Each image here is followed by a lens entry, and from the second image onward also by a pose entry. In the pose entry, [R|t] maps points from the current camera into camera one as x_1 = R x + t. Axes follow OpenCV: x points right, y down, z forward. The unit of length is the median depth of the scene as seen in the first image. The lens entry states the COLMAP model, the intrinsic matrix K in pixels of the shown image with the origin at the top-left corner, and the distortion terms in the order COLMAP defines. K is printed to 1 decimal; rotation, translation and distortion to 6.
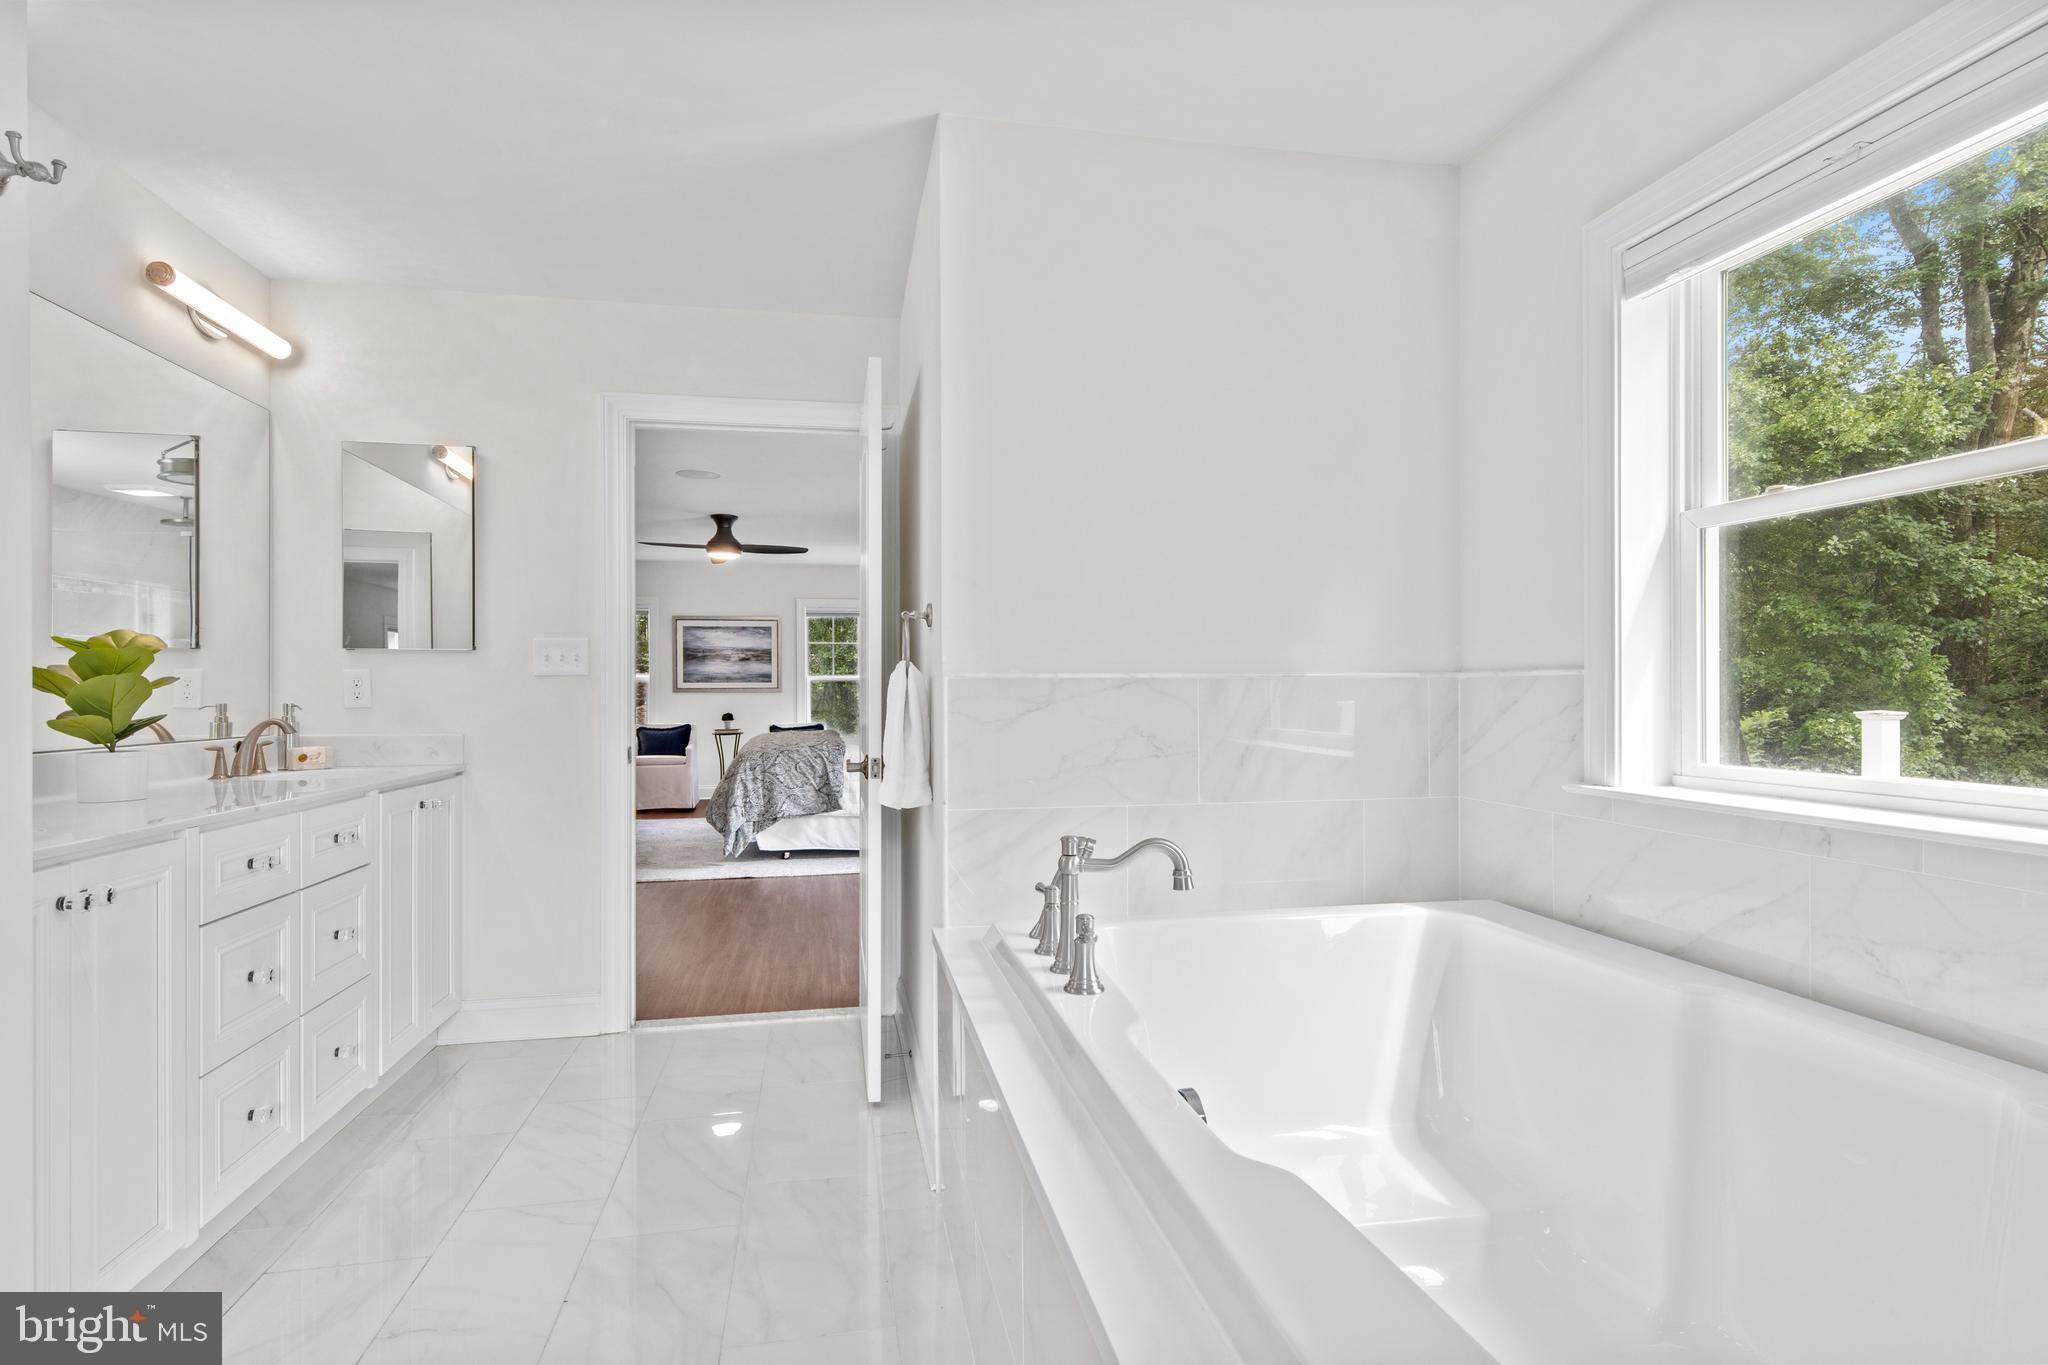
lens RADIAL K [[1023.4, 0, 1024.0], [0, 1023.4, 682.5], [0, 0, 1]] dist [-0.002511, -0.000424]
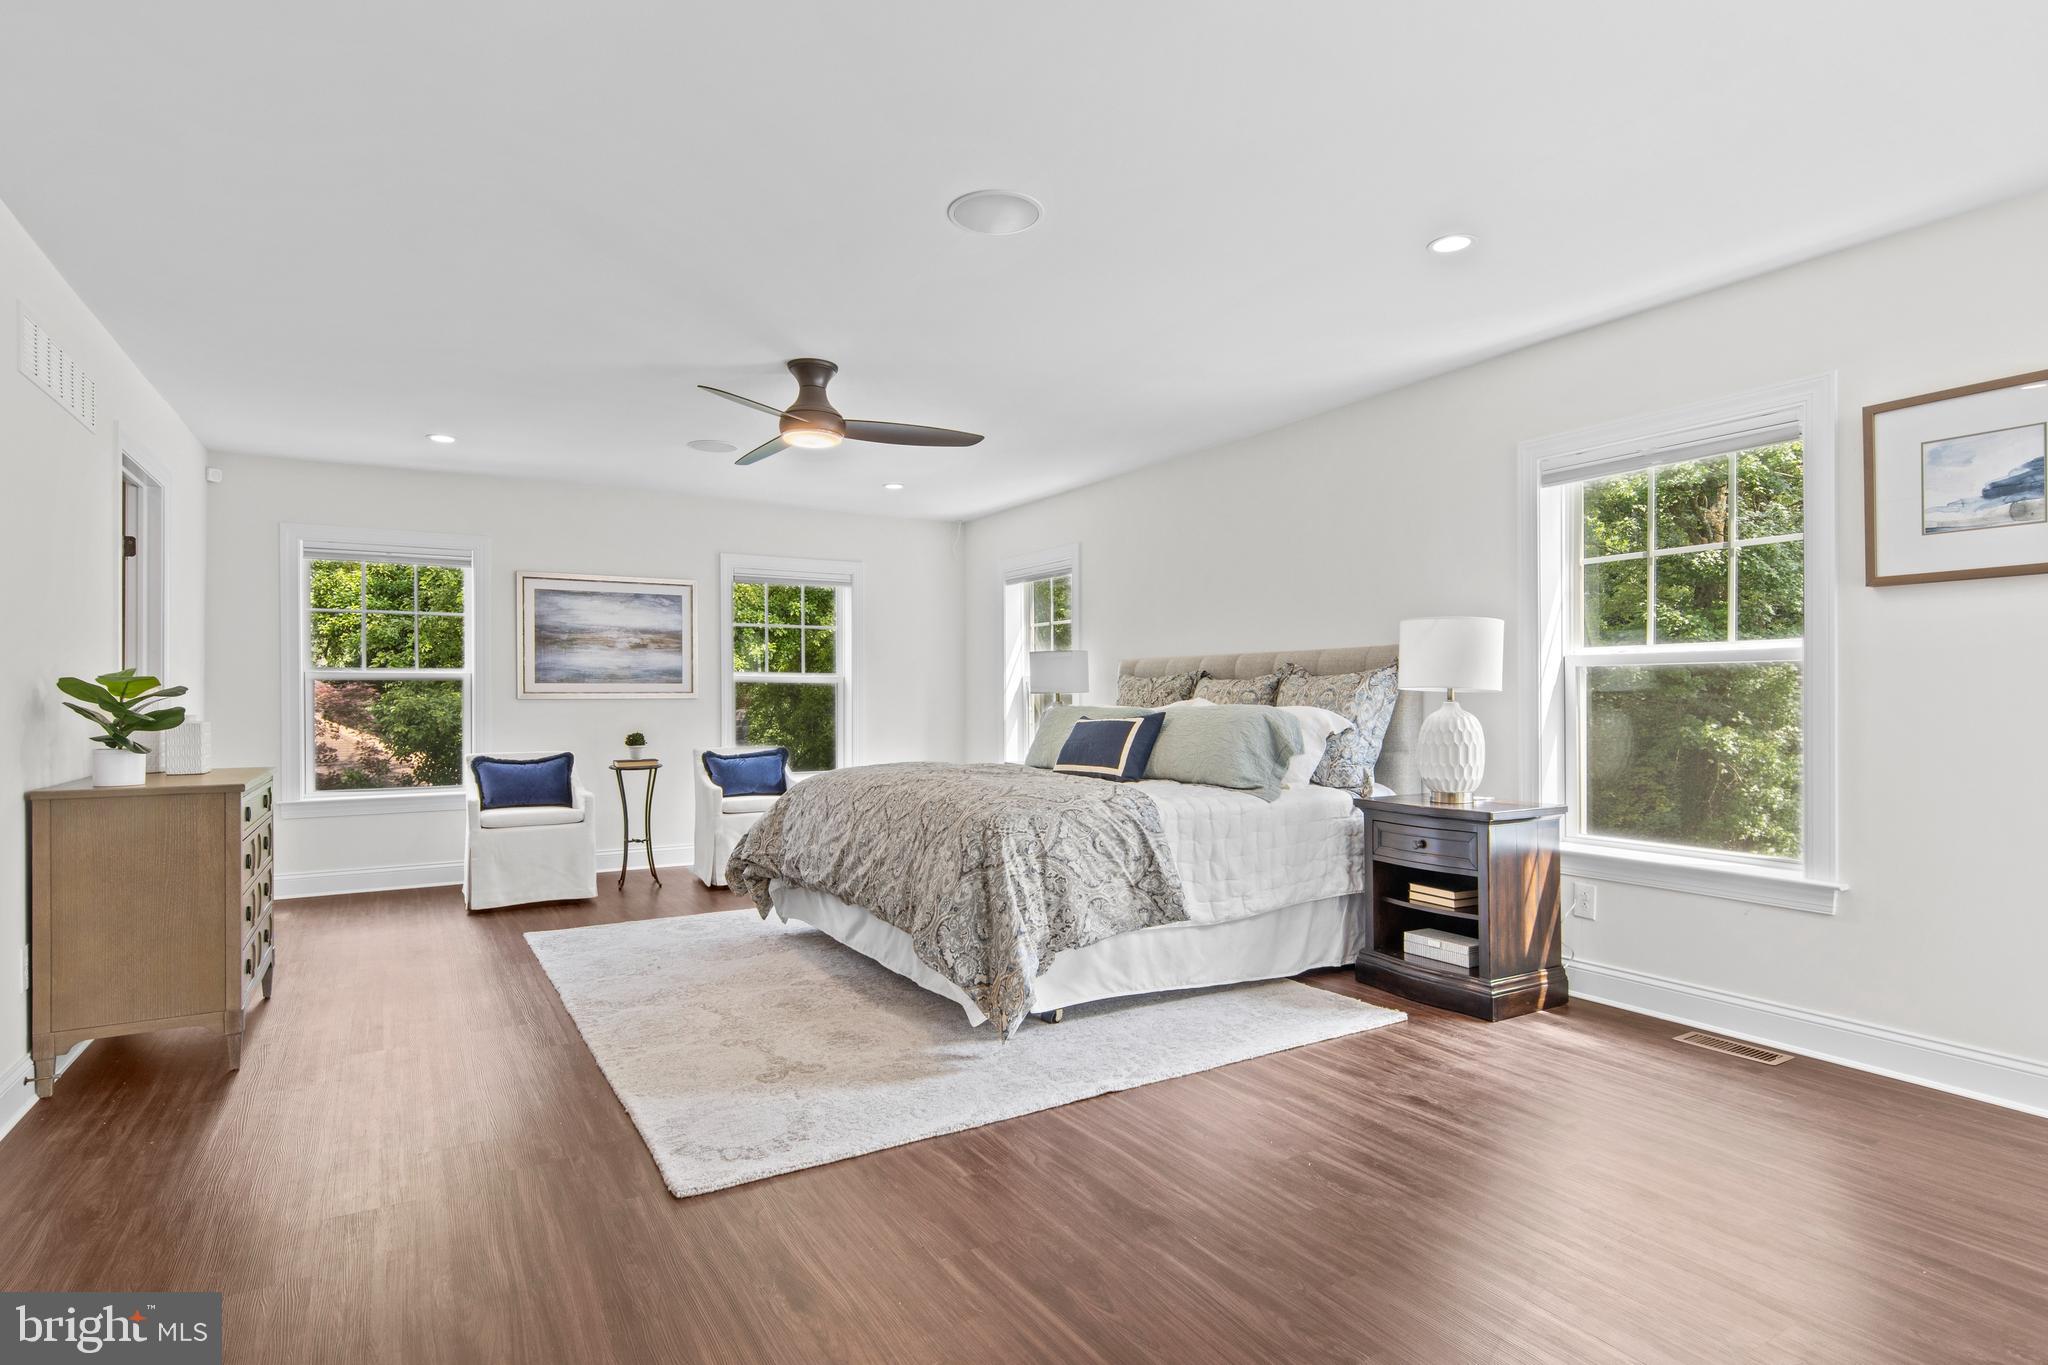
lens RADIAL K [[1037.8, 0, 1023.7], [0, 1037.8, 692.9], [0, 0, 1]] dist [0.000886, -0.000060]
pose [[0.941697, 0.000180, 0.336463, -0.280311], [-0.000578, 0.999999, 0.001082, 0.005320], [-0.336462, -0.001214, 0.941696, 0.345861]]
